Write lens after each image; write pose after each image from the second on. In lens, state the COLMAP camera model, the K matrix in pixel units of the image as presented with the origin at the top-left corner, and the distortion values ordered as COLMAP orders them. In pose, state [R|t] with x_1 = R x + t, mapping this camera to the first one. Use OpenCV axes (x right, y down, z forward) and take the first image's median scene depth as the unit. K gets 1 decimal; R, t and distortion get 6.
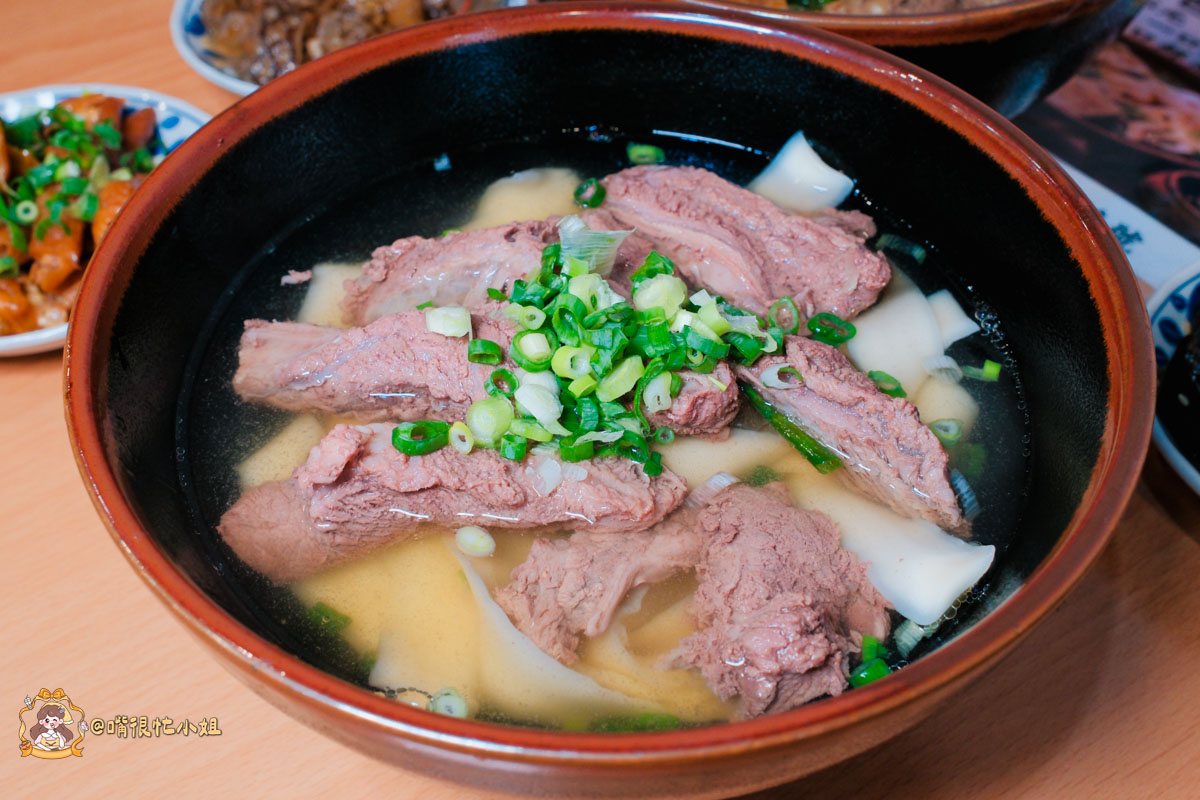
lens RADIAL K [[1238.5, 0, 600.0], [0, 1238.5, 400.0], [0, 0, 1]] dist [-0.042498, 0.001123]
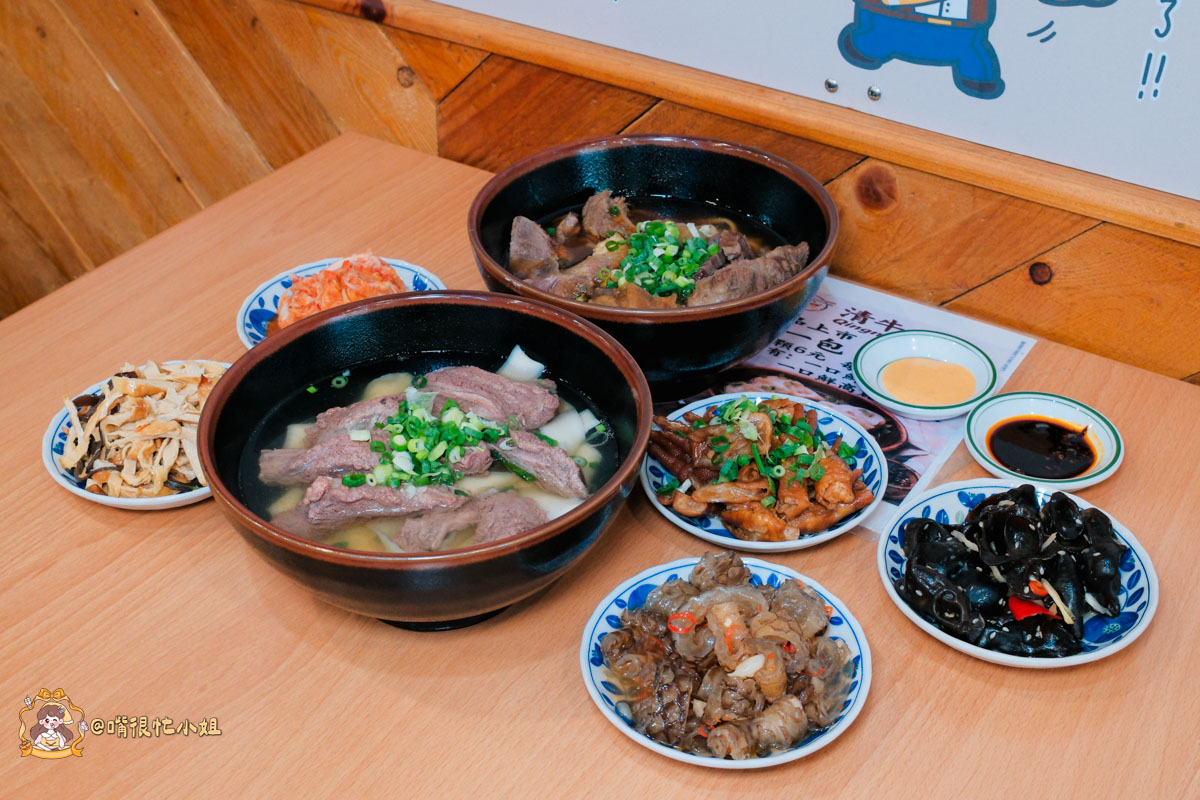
lens RADIAL K [[1238.5, 0, 600.0], [0, 1238.5, 400.0], [0, 0, 1]] dist [-0.042498, 0.001123]
pose [[0.987003, -0.087665, 0.134682, 0.011887], [0.112647, 0.975144, -0.190799, 0.362856], [-0.114608, 0.203491, 0.972346, -1.294543]]
